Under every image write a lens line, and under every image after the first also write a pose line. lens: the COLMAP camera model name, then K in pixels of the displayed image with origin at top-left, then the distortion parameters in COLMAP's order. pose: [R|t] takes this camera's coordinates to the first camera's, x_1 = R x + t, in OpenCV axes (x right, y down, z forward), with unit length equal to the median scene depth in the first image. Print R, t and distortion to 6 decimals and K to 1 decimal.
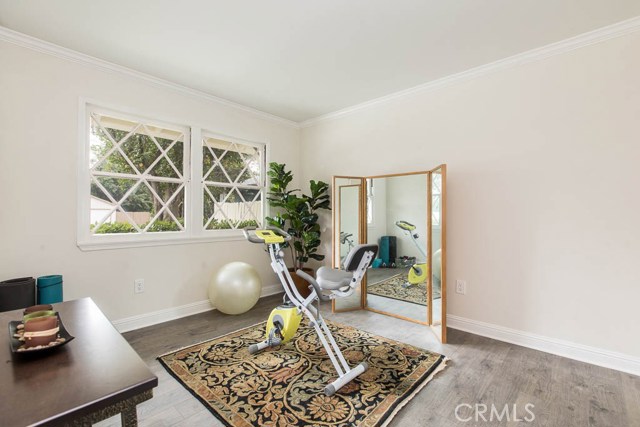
lens RADIAL K [[289.7, 0, 322.6], [0, 289.7, 213.1], [0, 0, 1]] dist [-0.010210, -0.000740]
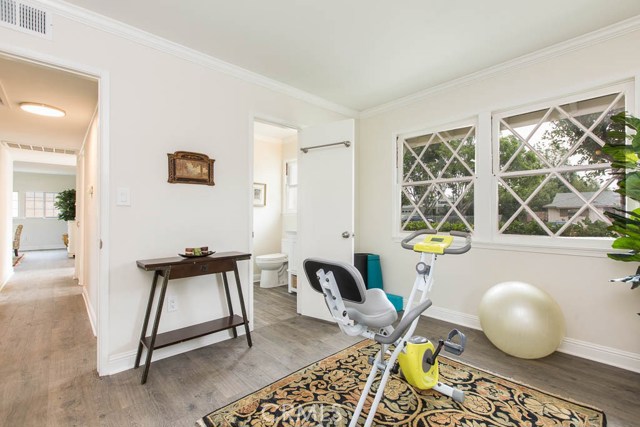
lens RADIAL K [[289.7, 0, 322.6], [0, 289.7, 213.1], [0, 0, 1]] dist [-0.010210, -0.000740]
pose [[-0.095865, -0.005694, -0.995378, 0.735303], [0.006708, 0.999957, -0.006366, 0.001417], [0.995372, -0.007287, -0.095823, 0.963050]]
